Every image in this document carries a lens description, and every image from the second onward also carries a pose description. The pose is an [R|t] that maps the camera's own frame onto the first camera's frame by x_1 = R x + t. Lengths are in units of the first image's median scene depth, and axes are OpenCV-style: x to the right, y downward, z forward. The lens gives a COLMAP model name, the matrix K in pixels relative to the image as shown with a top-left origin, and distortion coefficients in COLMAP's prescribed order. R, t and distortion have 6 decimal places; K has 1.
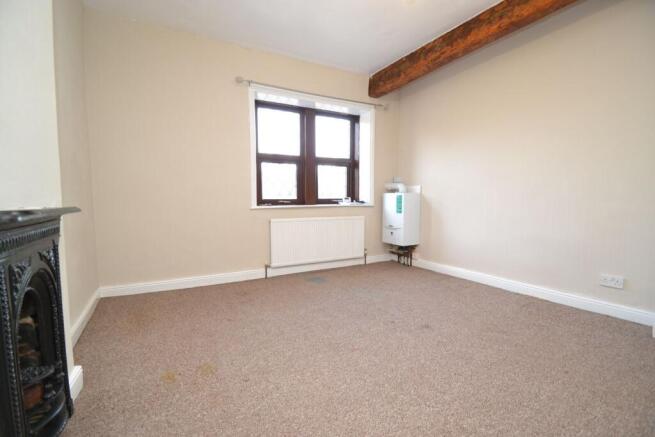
lens RADIAL K [[291.0, 0, 322.2], [0, 291.0, 221.0], [0, 0, 1]] dist [0.014081, -0.017130]
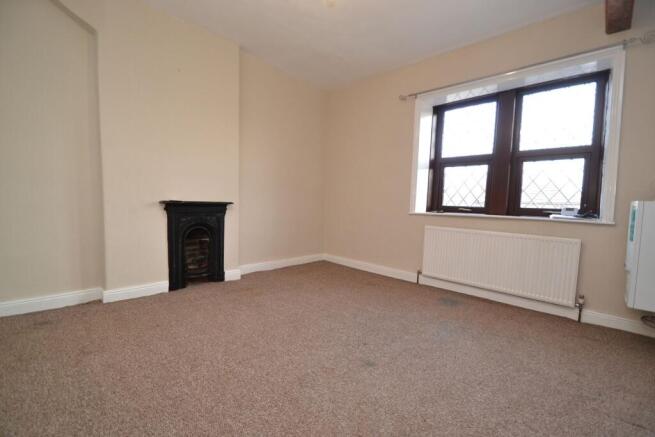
lens RADIAL K [[291.0, 0, 322.2], [0, 291.0, 221.0], [0, 0, 1]] dist [0.014081, -0.017130]
pose [[0.286486, 0.077930, -0.954910, 0.580149], [-0.103898, 0.993336, 0.049895, -0.030337], [0.952434, 0.084919, 0.292674, 0.333894]]
